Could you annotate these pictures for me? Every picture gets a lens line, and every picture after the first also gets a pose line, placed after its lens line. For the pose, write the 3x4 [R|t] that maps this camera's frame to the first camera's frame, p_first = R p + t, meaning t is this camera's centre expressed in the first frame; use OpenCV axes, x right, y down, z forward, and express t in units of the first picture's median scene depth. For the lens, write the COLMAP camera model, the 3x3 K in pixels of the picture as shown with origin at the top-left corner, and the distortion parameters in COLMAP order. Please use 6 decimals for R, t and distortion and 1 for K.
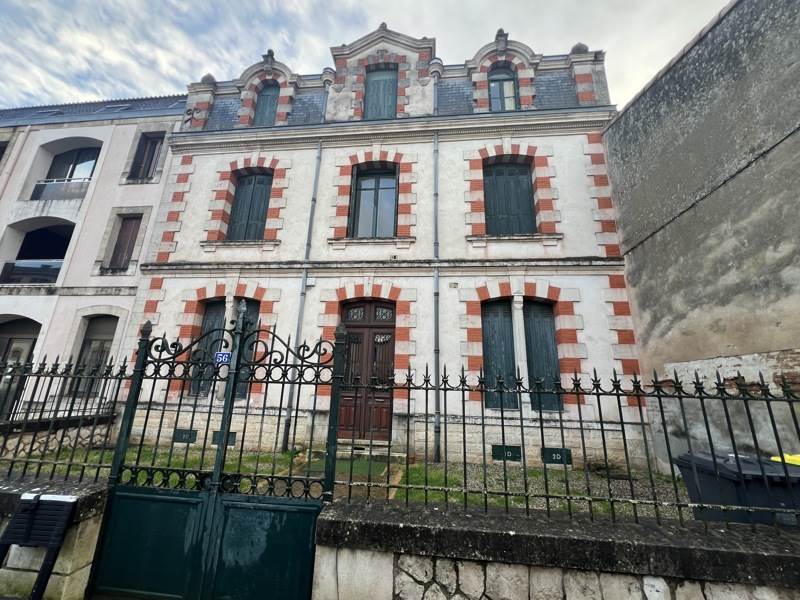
lens RADIAL K [[317.7, 0, 399.4], [0, 317.7, 301.0], [0, 0, 1]] dist [-0.000681, 0.001040]
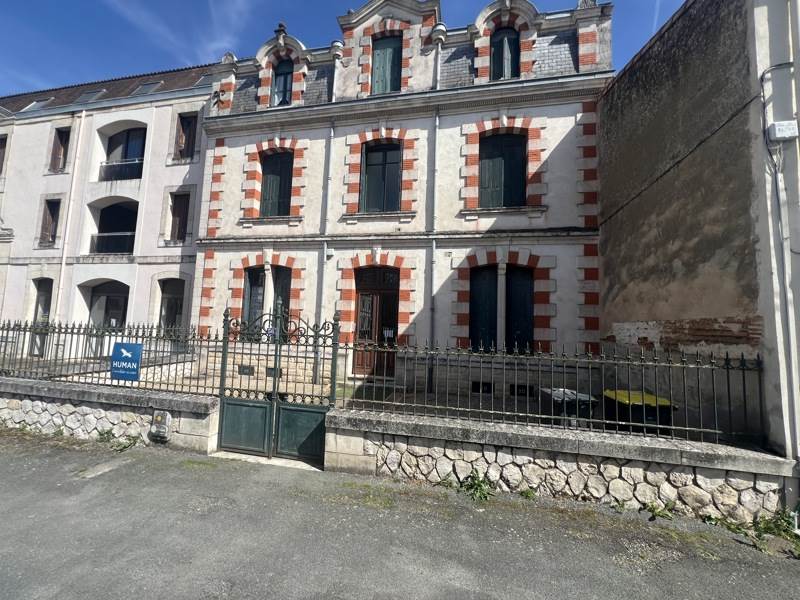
lens RADIAL K [[318.3, 0, 399.9], [0, 318.3, 300.0], [0, 0, 1]] dist [0.002906, 0.000561]
pose [[0.995691, -0.002103, -0.092714, 0.101957], [0.018656, 0.983846, 0.178044, -0.095630], [0.090841, -0.179006, 0.979645, -0.205845]]
